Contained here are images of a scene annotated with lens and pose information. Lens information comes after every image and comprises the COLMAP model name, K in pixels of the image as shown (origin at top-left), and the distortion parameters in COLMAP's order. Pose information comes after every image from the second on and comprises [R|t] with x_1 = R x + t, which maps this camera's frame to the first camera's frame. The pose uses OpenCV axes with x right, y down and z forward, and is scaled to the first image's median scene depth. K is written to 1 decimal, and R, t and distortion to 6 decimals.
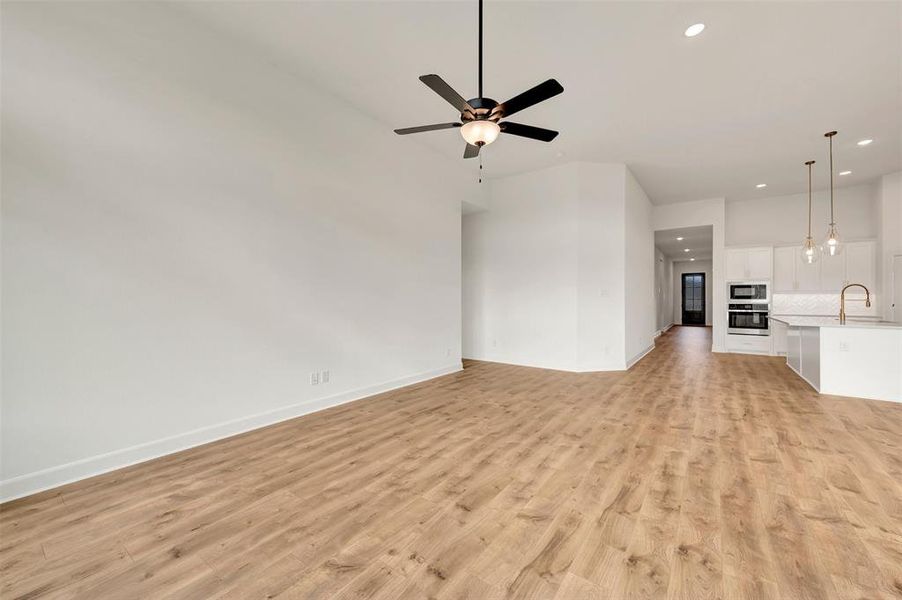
lens RADIAL K [[358.6, 0, 451.5], [0, 358.6, 284.6], [0, 0, 1]] dist [0.003092, -0.000524]
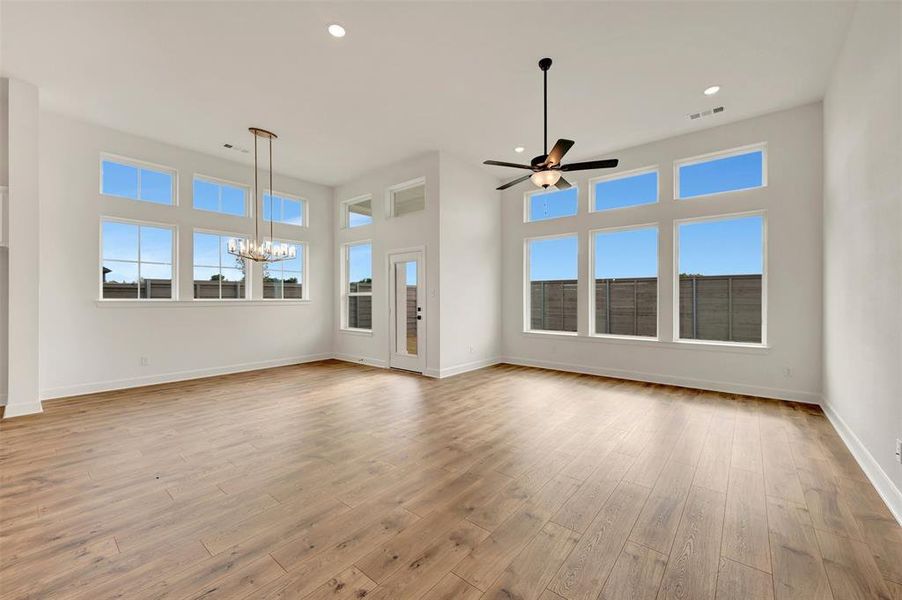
lens RADIAL K [[358.6, 0, 453.9], [0, 358.6, 298.6], [0, 0, 1]] dist [0.003092, -0.000524]
pose [[-0.998816, 0.003887, 0.048495, 0.262182], [0.001820, 0.999091, -0.042600, 0.070056], [-0.048616, -0.042462, -0.997915, 1.735844]]
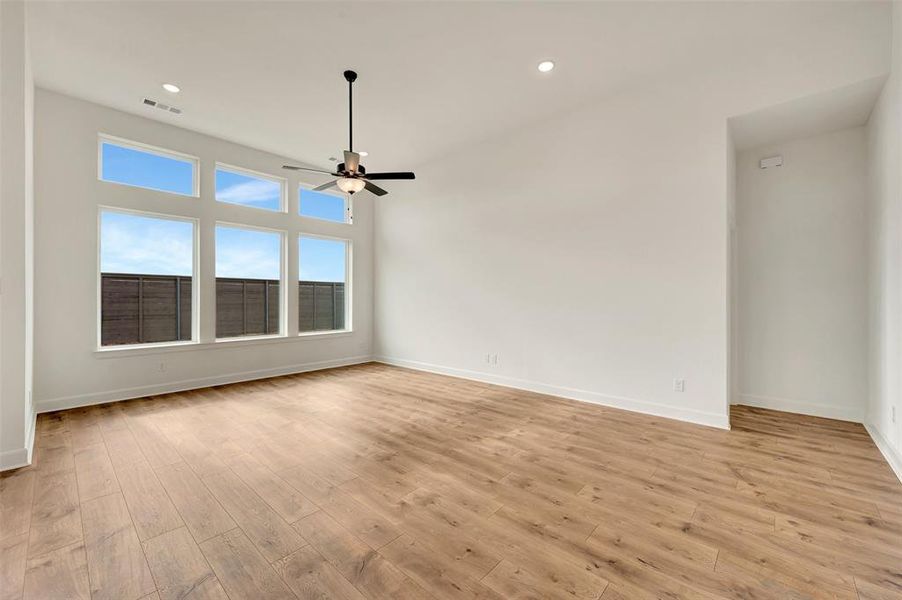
lens RADIAL K [[358.6, 0, 447.9], [0, 358.6, 298.7], [0, 0, 1]] dist [0.003092, -0.000524]
pose [[-0.107102, 0.004375, -0.994238, 1.059333], [0.045179, 0.998979, -0.000471, 0.041731], [0.993221, -0.044969, -0.107191, 1.127952]]
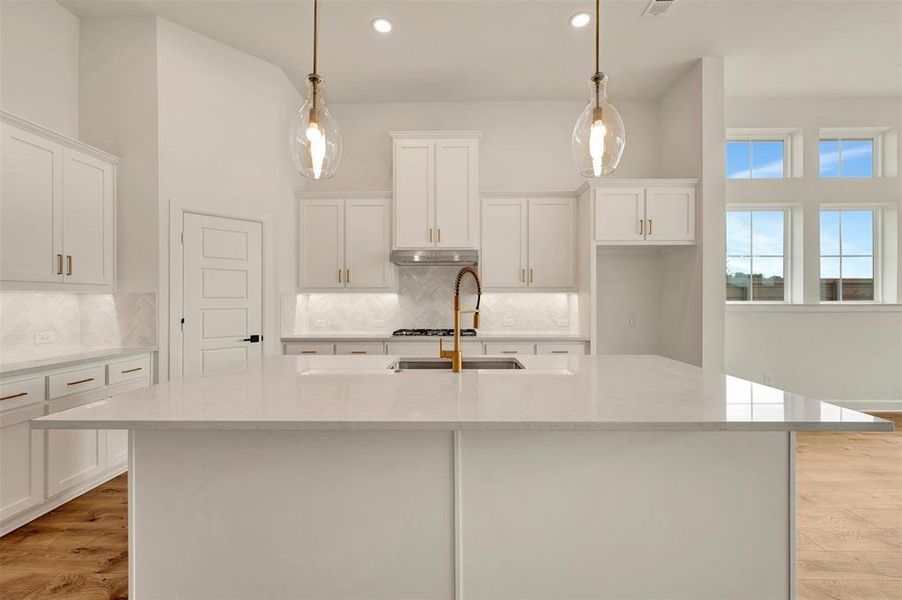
lens RADIAL K [[358.6, 0, 452.2], [0, 358.6, 296.8], [0, 0, 1]] dist [0.003092, -0.000524]
pose [[-0.581700, 0.011122, 0.813327, 1.225559], [-0.029903, 0.998938, -0.035047, 0.062153], [-0.812853, -0.044708, -0.580750, 1.832668]]
